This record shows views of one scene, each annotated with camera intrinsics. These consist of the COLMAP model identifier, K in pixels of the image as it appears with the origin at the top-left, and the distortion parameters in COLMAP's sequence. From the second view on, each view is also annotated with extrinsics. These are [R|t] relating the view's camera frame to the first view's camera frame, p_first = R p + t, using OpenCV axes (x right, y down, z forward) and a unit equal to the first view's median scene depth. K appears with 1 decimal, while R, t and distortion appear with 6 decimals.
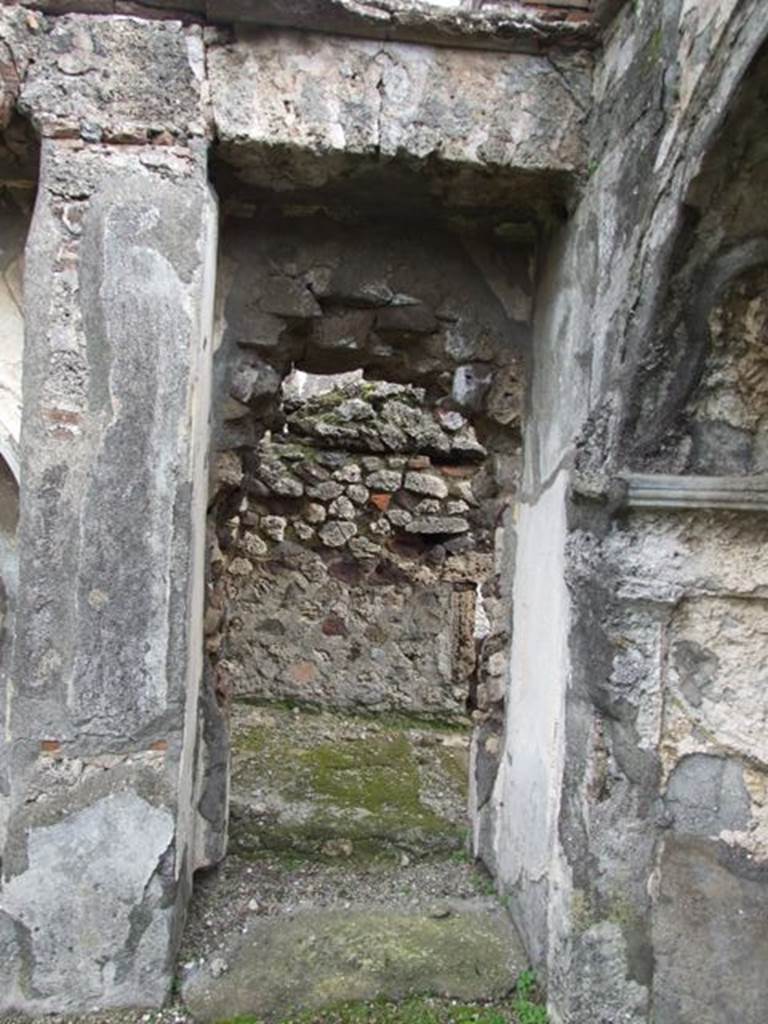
lens RADIAL K [[832.6, 0, 328.8], [0, 832.6, 502.9], [0, 0, 1]] dist [-0.067087, 0.059187]
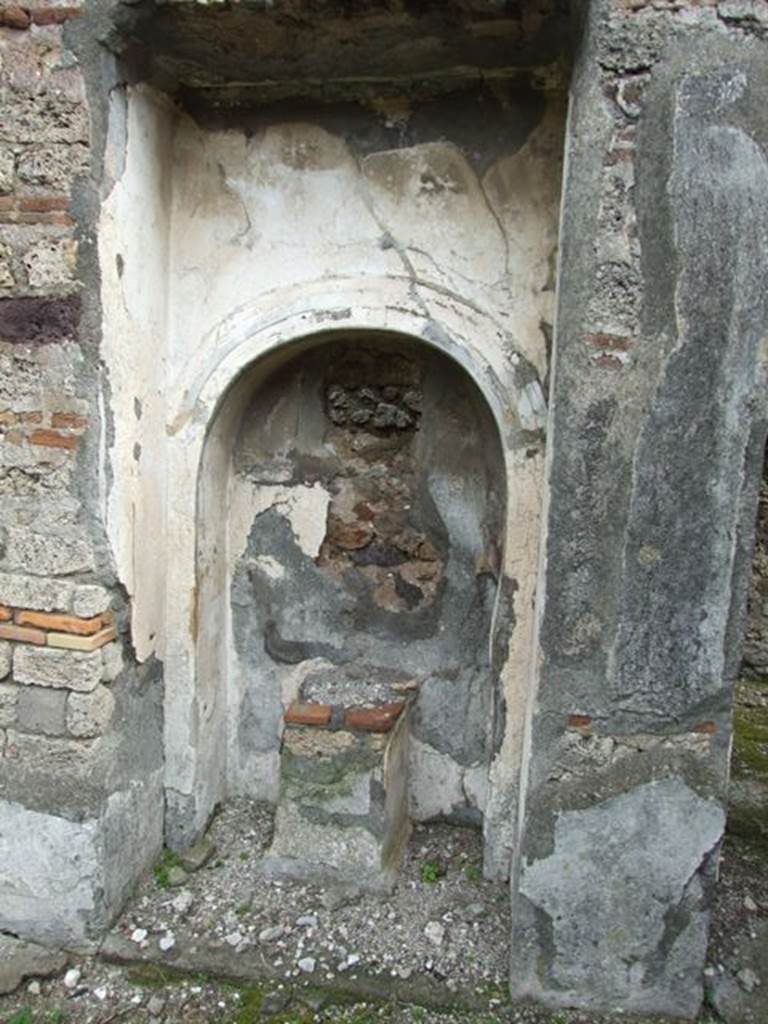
lens RADIAL K [[832.6, 0, 335.3], [0, 832.6, 507.8], [0, 0, 1]] dist [-0.067087, 0.059187]
pose [[0.966703, 0.017627, -0.255294, -0.374147], [0.004186, 0.996402, 0.084649, -0.008038], [0.255868, -0.082899, 0.963151, 0.102906]]
